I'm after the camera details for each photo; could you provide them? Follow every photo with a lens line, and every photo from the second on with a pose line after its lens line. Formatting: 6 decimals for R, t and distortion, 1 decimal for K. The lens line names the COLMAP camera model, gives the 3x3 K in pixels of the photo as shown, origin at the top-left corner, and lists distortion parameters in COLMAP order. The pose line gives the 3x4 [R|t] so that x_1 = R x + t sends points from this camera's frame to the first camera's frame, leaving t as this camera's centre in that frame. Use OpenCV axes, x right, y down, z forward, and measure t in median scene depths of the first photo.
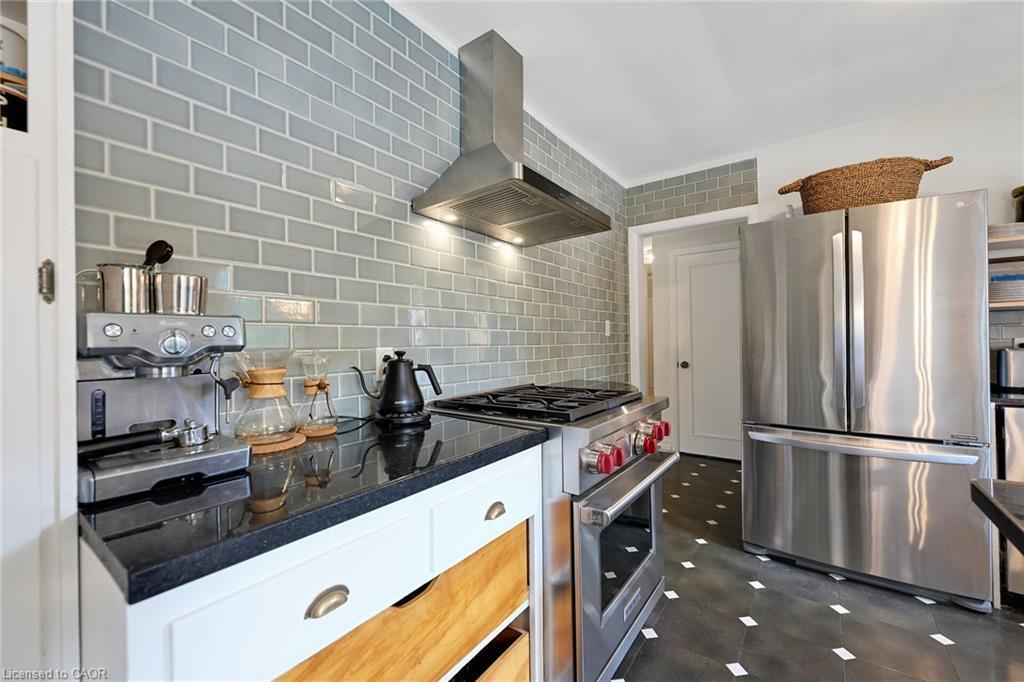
lens RADIAL K [[408.0, 0, 512.2], [0, 408.0, 342.8], [0, 0, 1]] dist [-0.004655, 0.000341]
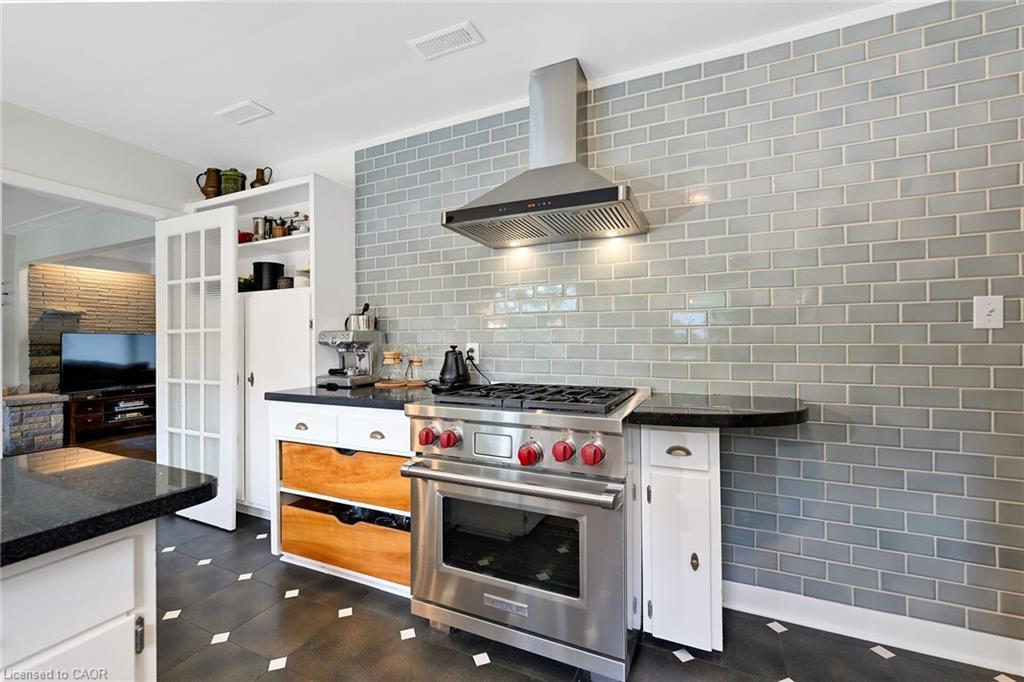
lens RADIAL K [[408.0, 0, 514.1], [0, 408.0, 339.5], [0, 0, 1]] dist [-0.004655, 0.000341]
pose [[0.245906, 0.008842, -0.969253, 1.343899], [-0.001730, 0.999961, 0.008683, -0.017582], [0.969292, -0.000459, 0.245912, 0.822267]]
